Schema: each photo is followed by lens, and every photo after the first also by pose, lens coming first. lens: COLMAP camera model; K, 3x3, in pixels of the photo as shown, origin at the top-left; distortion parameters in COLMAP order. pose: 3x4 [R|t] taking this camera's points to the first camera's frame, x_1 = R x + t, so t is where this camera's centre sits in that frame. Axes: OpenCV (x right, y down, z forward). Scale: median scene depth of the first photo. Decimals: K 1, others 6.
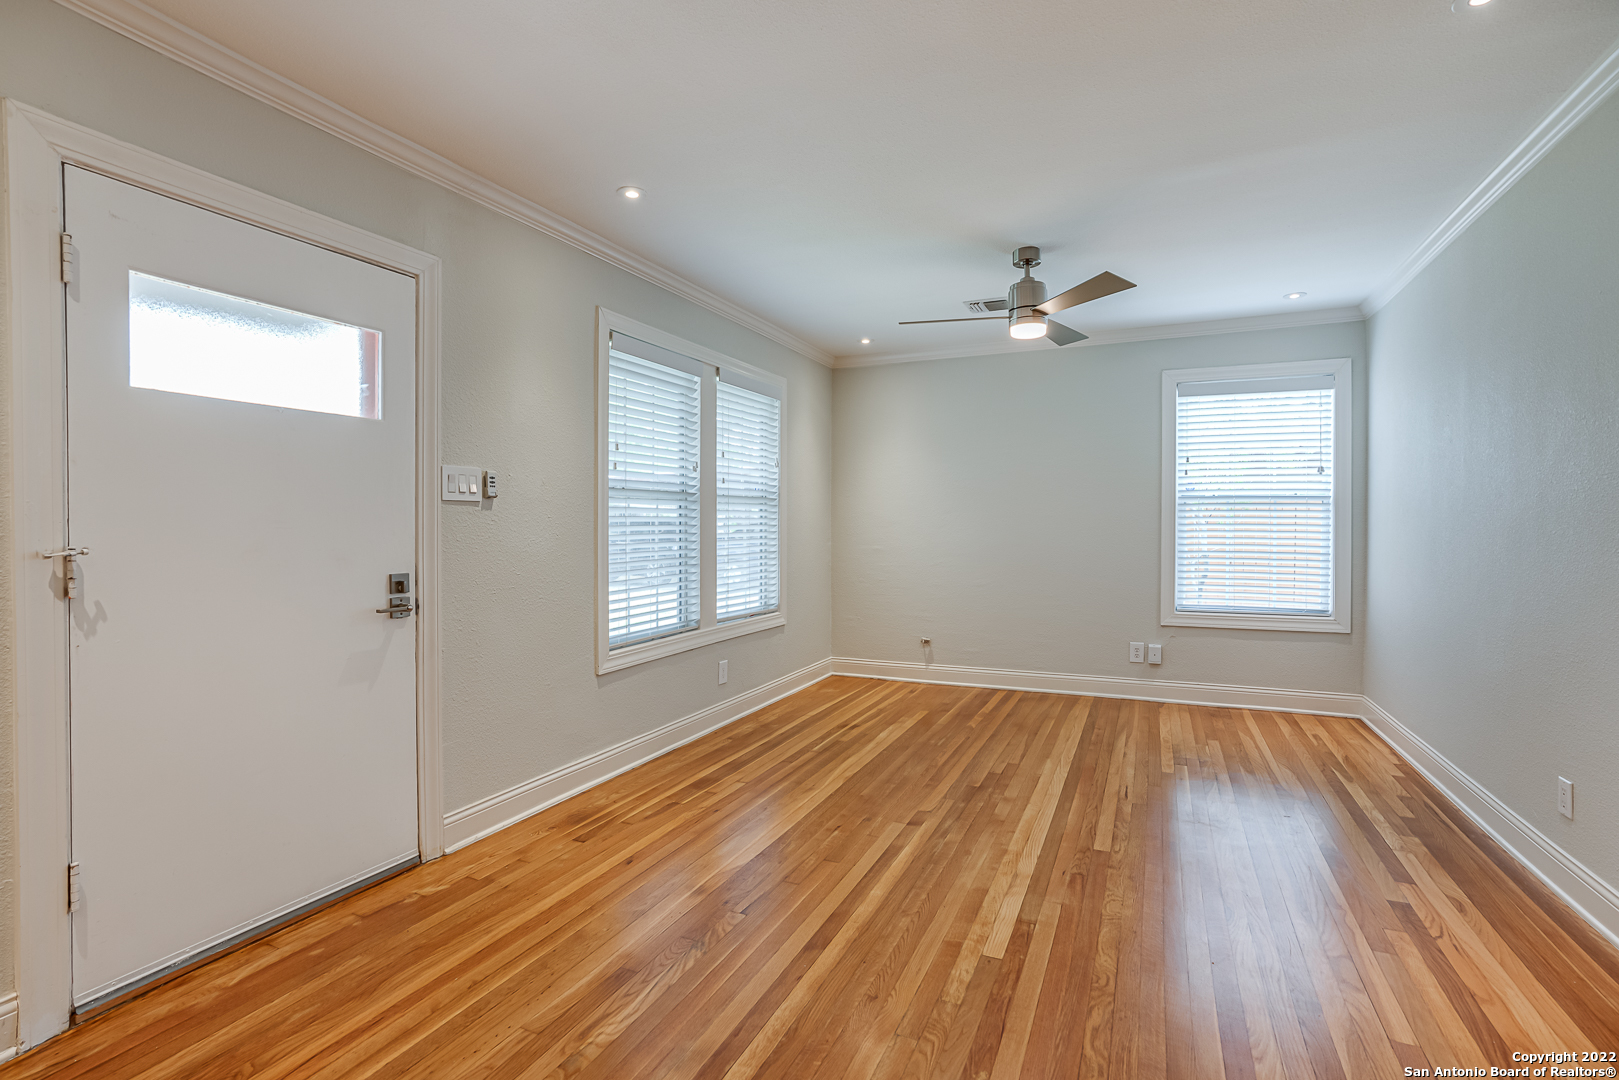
lens RADIAL K [[779.8, 0, 847.3], [0, 779.8, 538.9], [0, 0, 1]] dist [-0.066641, 0.032890]
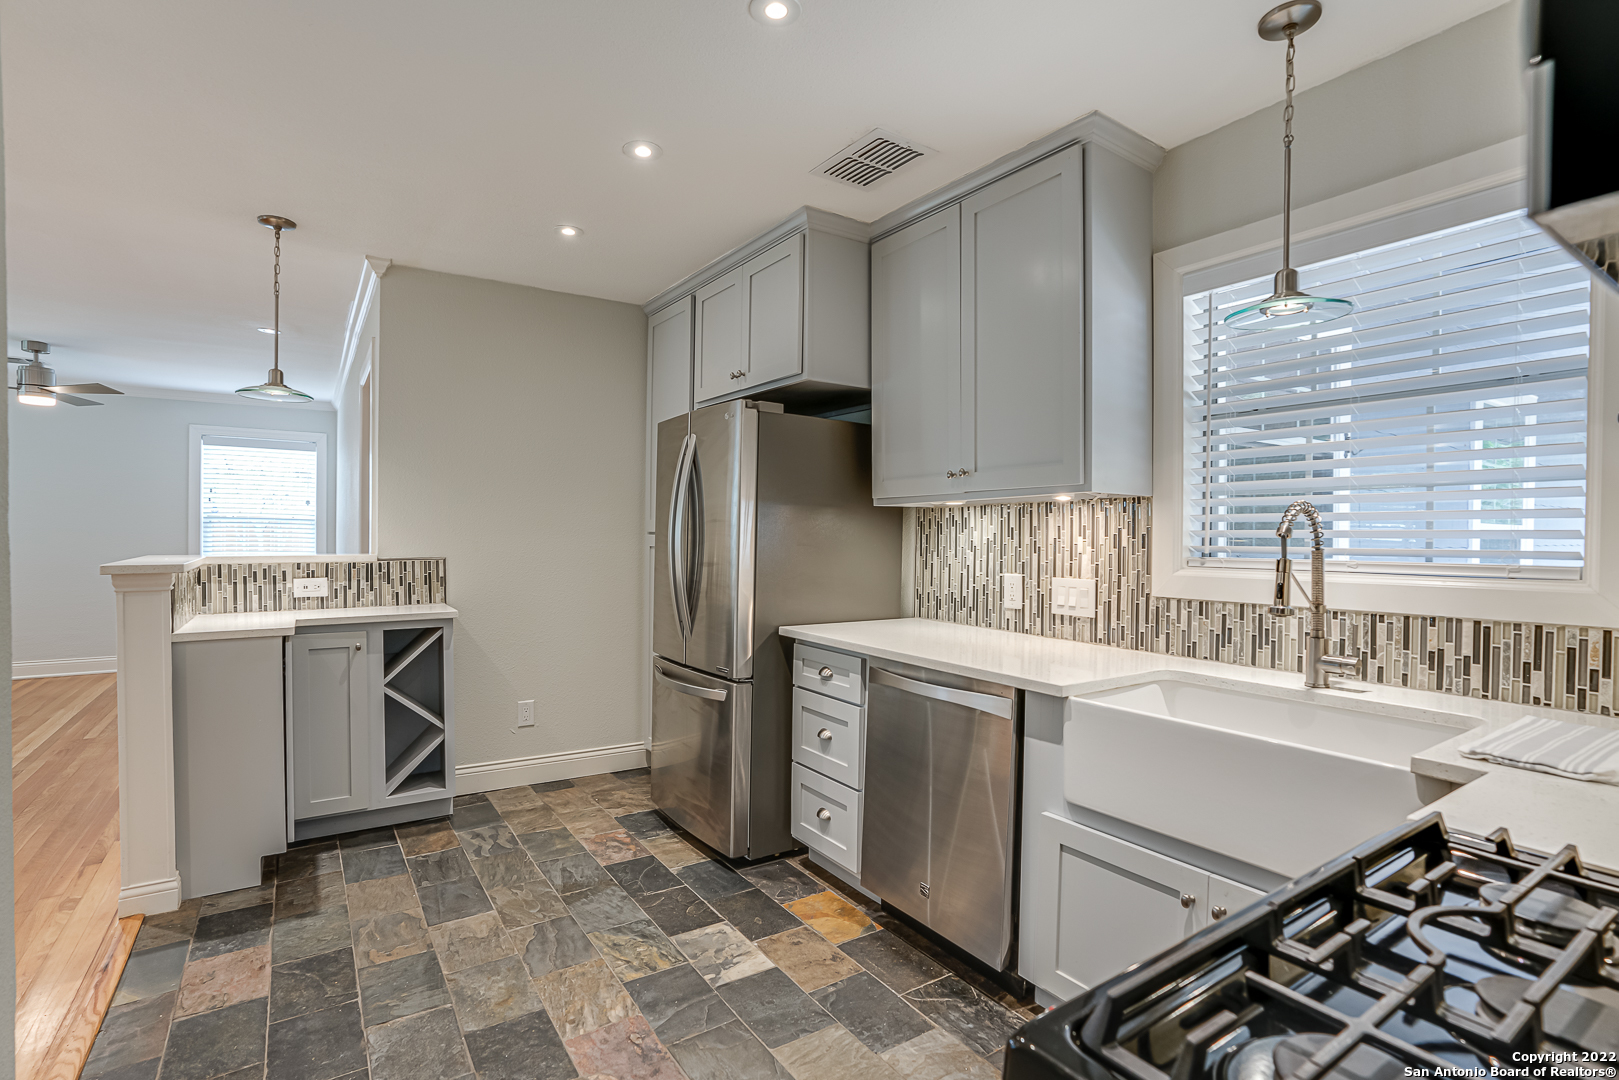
lens RADIAL K [[752.4, 0, 802.1], [0, 752.4, 546.2], [0, 0, 1]] dist [-0.063245, 0.028026]
pose [[0.557847, -0.003500, 0.829937, -0.085022], [-0.001497, 0.999985, 0.005224, -0.013419], [-0.829943, -0.004156, 0.557833, -0.883554]]
